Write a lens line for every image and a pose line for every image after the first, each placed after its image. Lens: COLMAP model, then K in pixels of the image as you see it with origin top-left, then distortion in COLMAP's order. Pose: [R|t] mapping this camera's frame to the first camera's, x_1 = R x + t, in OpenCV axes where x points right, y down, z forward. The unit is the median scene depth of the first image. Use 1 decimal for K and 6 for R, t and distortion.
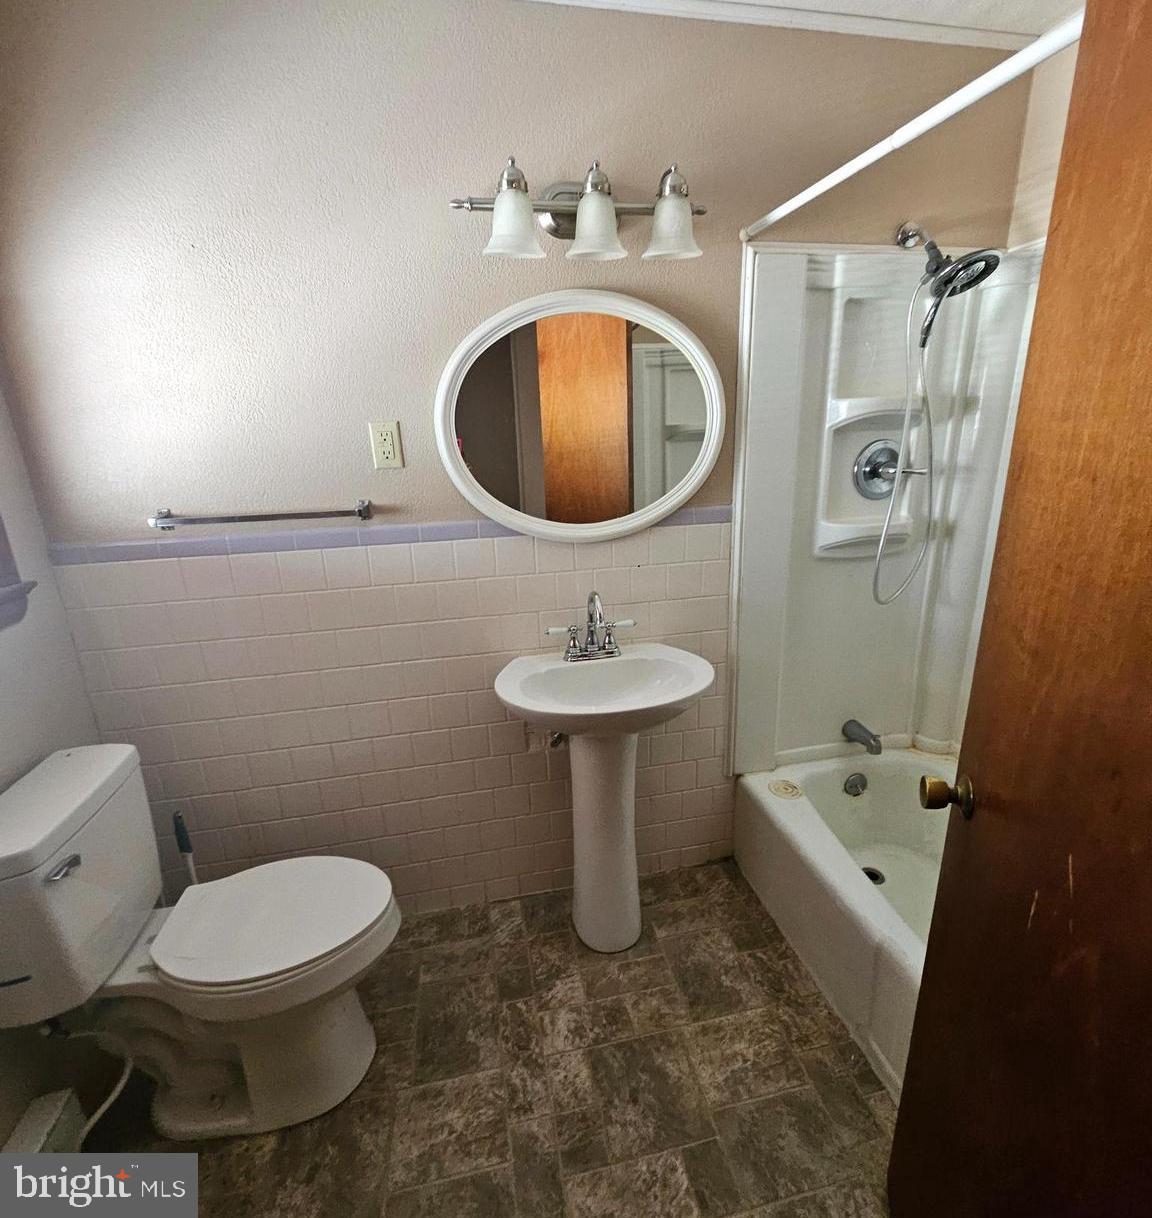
lens RADIAL K [[590.9, 0, 577.1], [0, 590.9, 600.2], [0, 0, 1]] dist [0.004881, -0.002793]
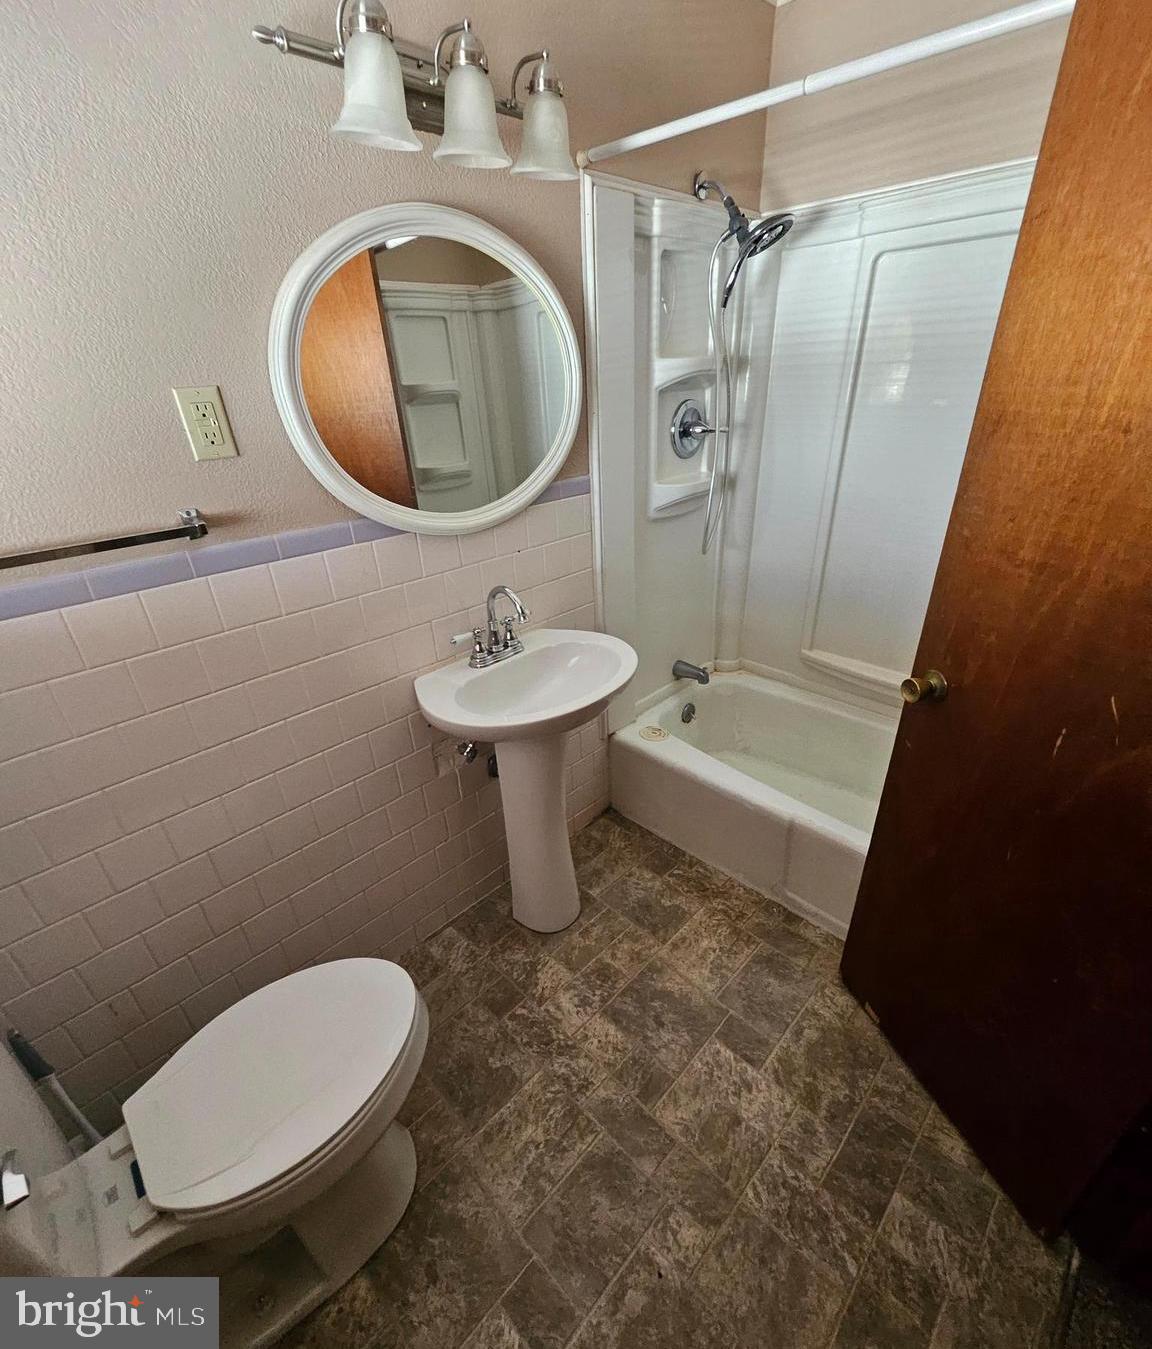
lens RADIAL K [[599.4, 0, 575.8], [0, 599.4, 685.1], [0, 0, 1]] dist [0.007091, -0.003615]
pose [[0.838006, -0.252033, 0.483969, -0.360086], [0.161945, 0.961852, 0.220486, -0.053014], [-0.521076, -0.106392, 0.846853, 0.147209]]
